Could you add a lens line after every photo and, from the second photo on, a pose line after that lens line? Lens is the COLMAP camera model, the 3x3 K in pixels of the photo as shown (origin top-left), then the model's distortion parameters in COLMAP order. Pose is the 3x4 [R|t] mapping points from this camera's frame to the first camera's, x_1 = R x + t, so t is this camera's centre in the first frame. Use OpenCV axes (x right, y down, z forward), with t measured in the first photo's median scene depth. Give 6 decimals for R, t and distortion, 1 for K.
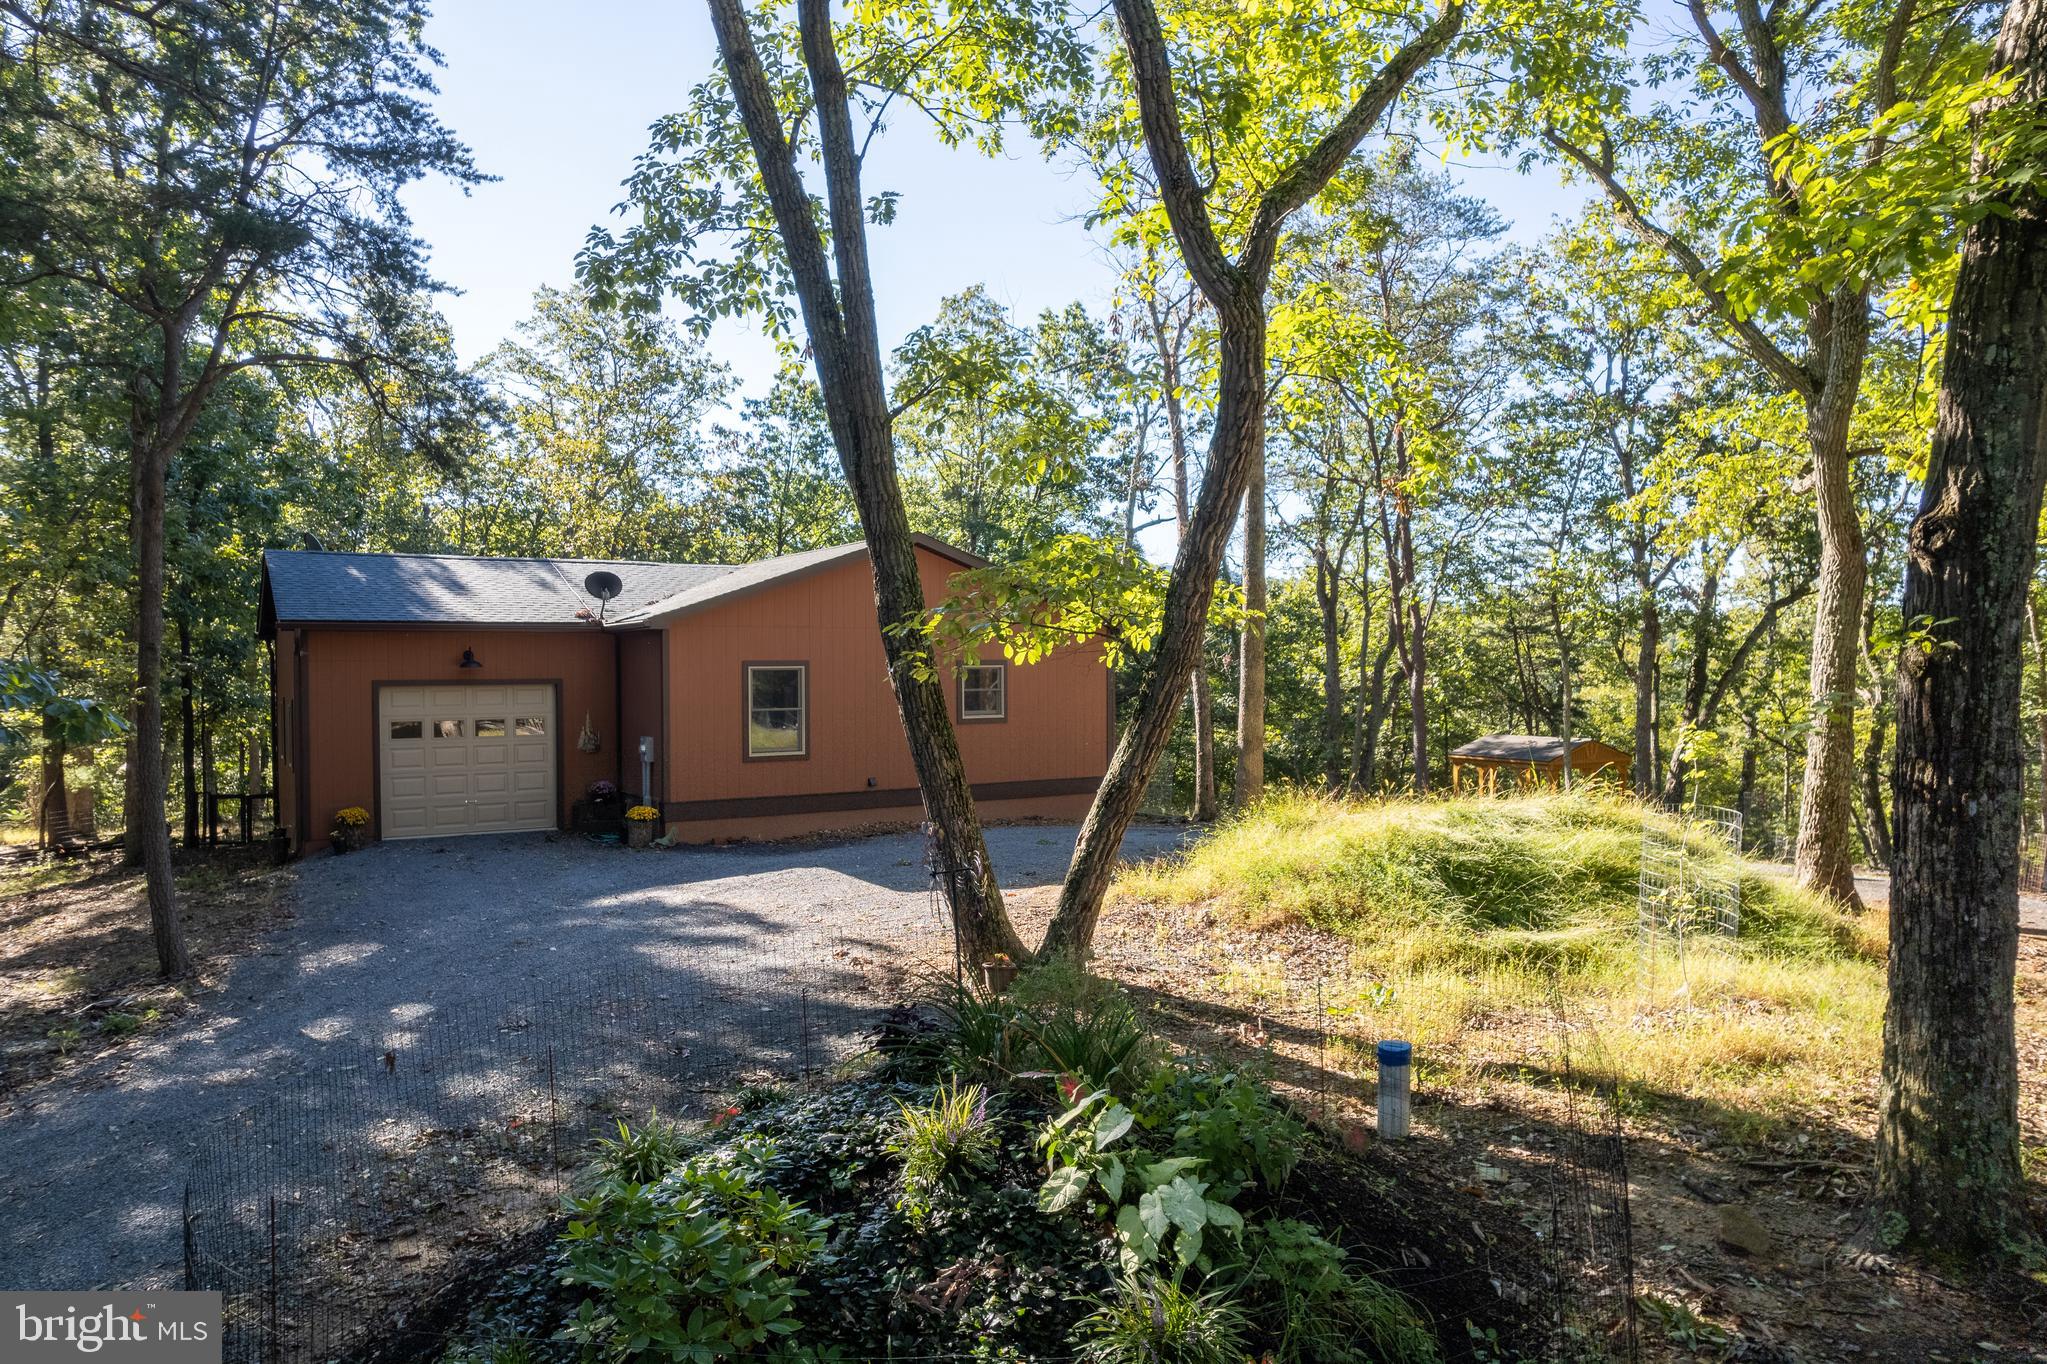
lens RADIAL K [[1320.4, 0, 1047.2], [0, 1320.4, 685.3], [0, 0, 1]] dist [-0.087891, 0.067305]
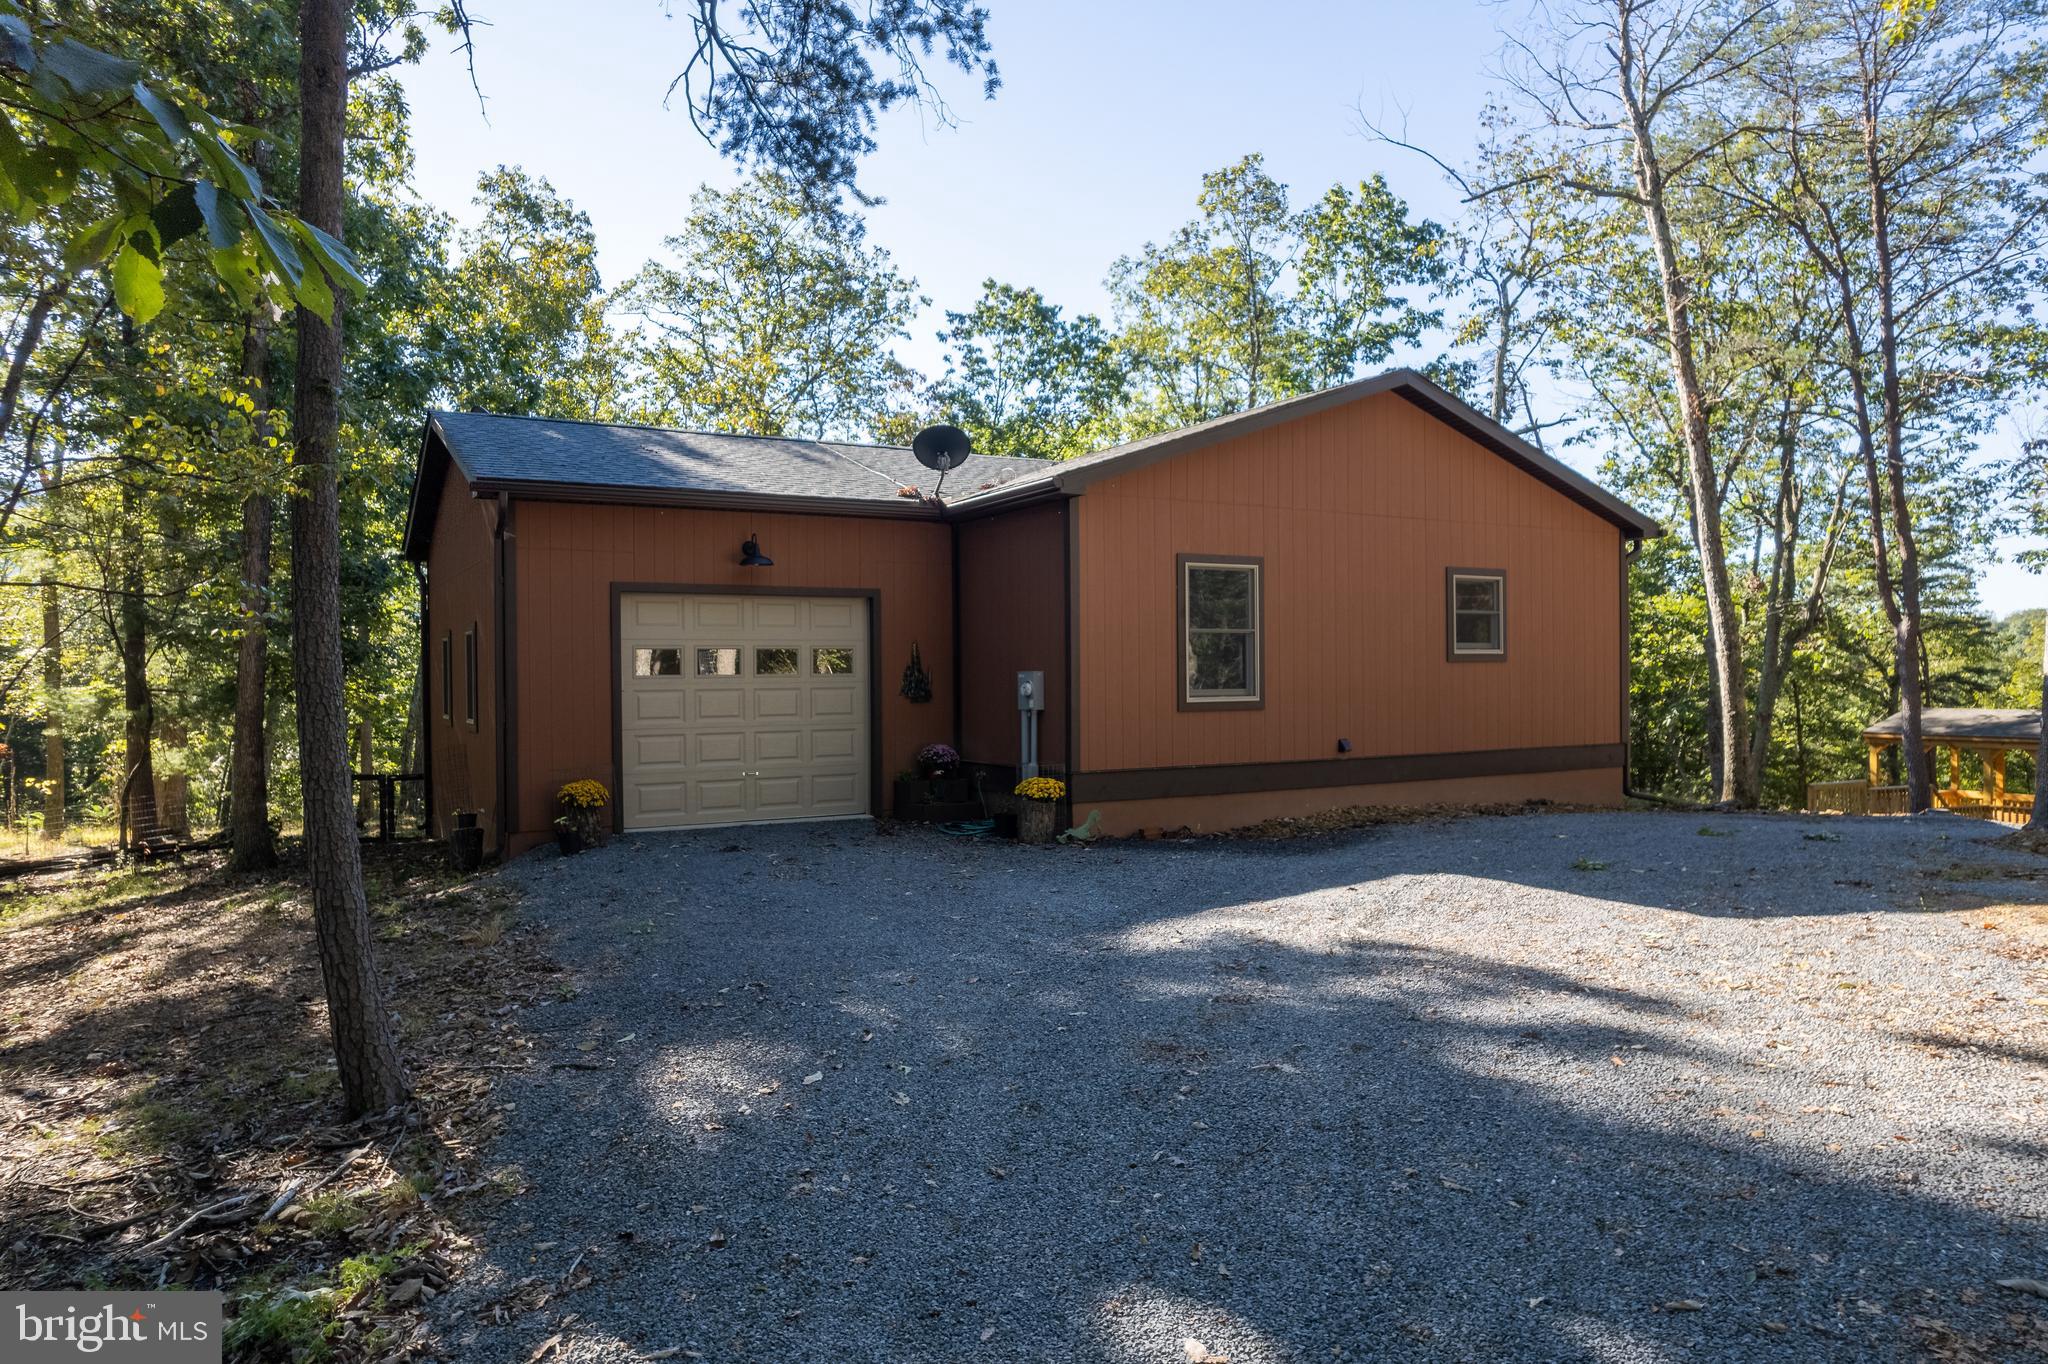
lens RADIAL K [[1317.5, 0, 1034.6], [0, 1317.5, 690.1], [0, 0, 1]] dist [-0.082354, 0.083934]
pose [[0.998371, -0.003378, -0.056956, -0.255448], [0.003194, 0.999989, -0.003323, 0.048454], [0.056967, 0.003135, 0.998371, 0.341830]]
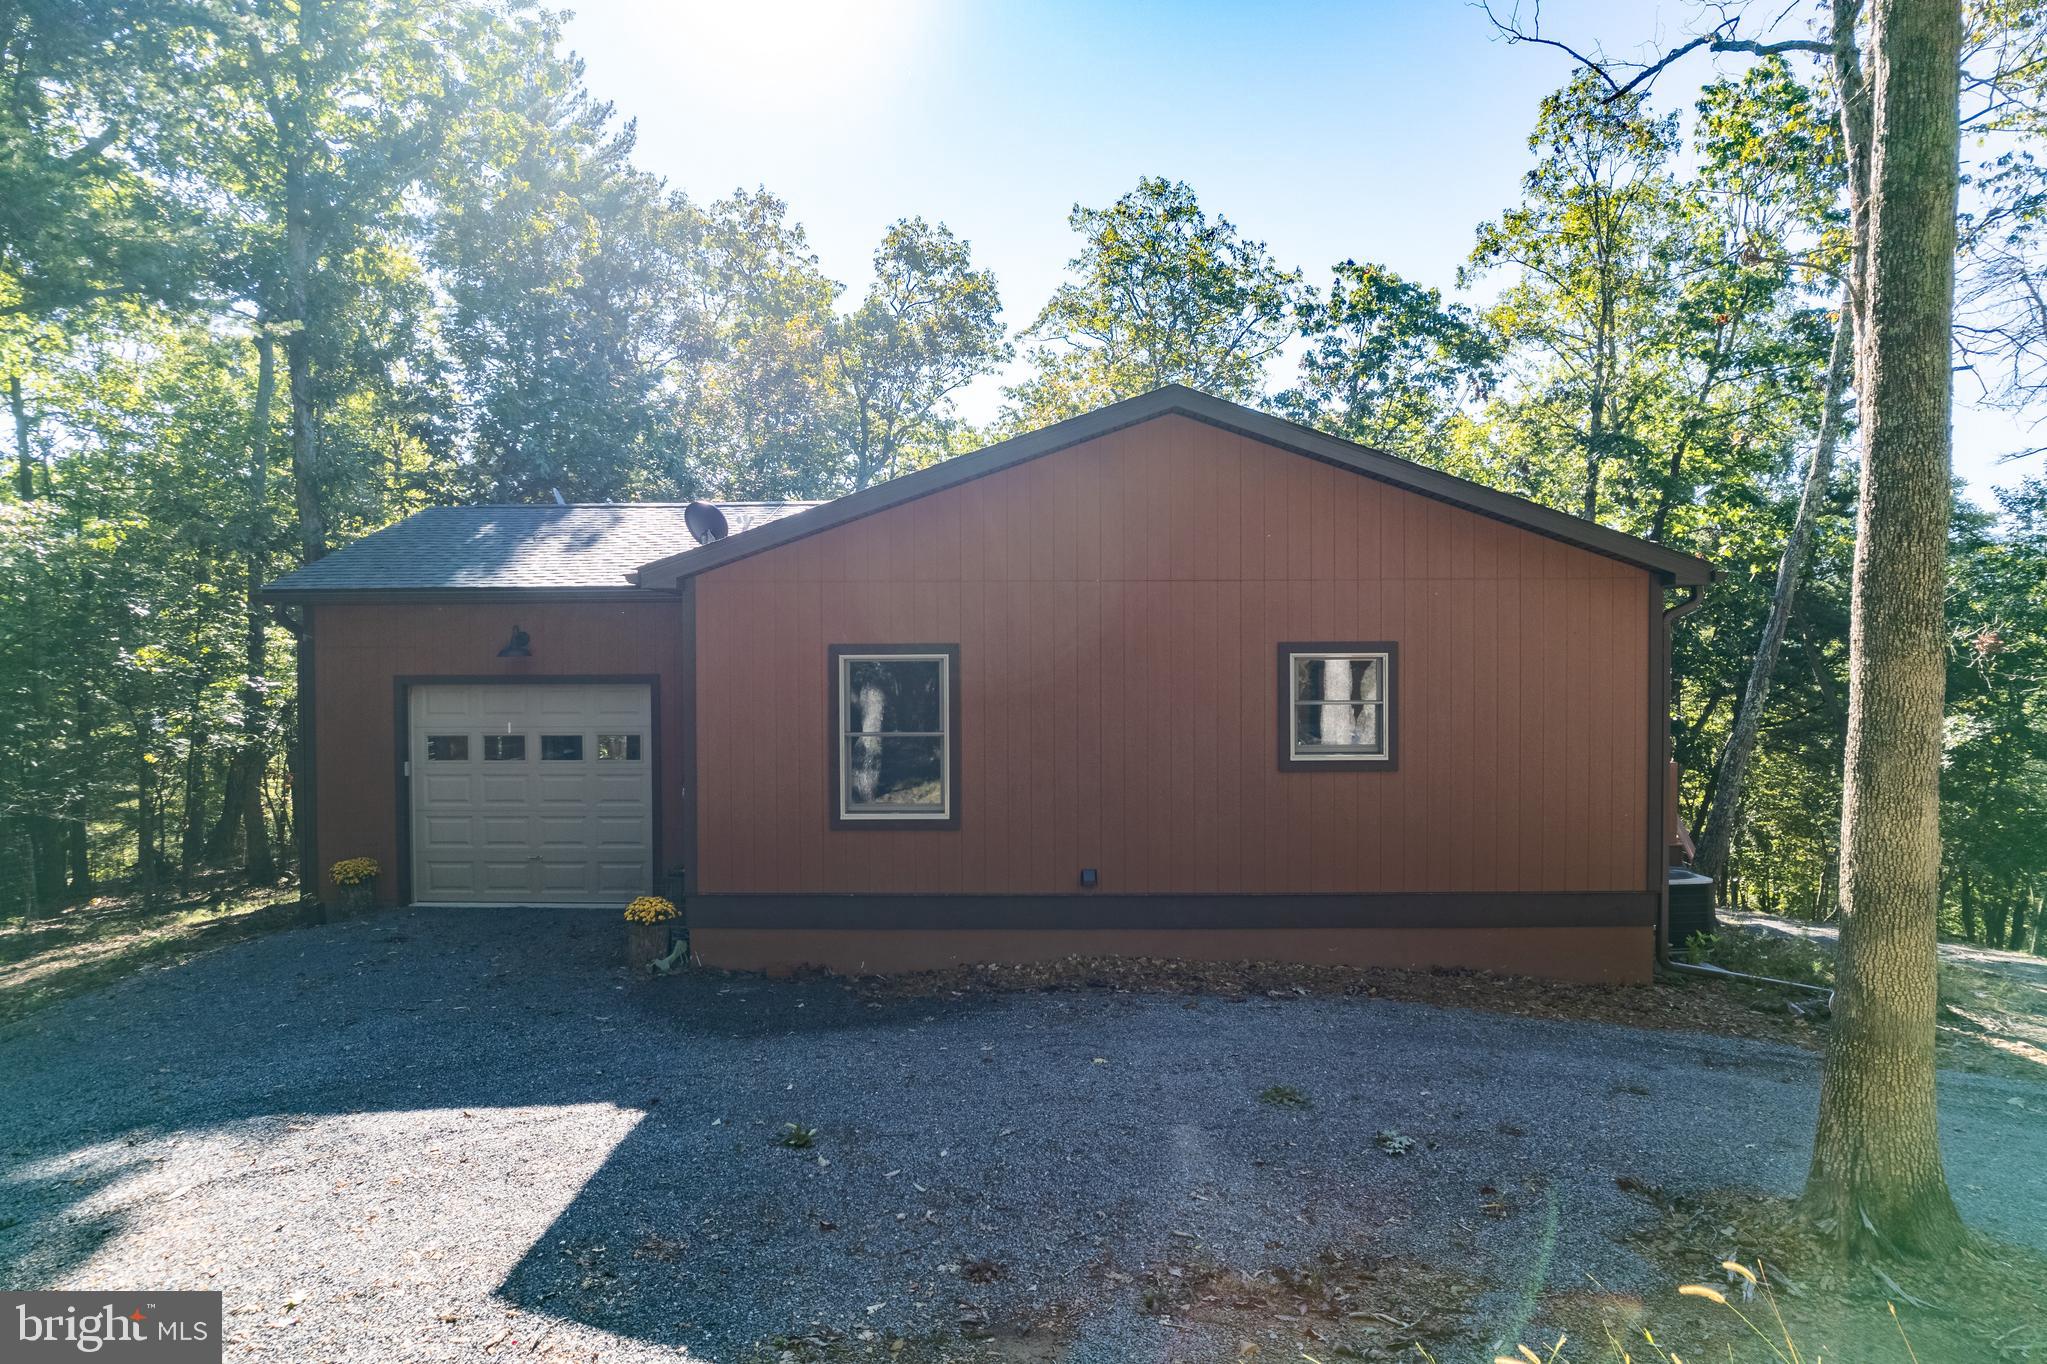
lens RADIAL K [[1316.8, 0, 1034.0], [0, 1316.8, 690.1], [0, 0, 1]] dist [-0.082354, 0.083934]
pose [[0.826052, 0.012022, -0.563466, 0.142388], [-0.006896, 0.999913, 0.011225, -0.006118], [0.563552, -0.005387, 0.826063, 0.573899]]
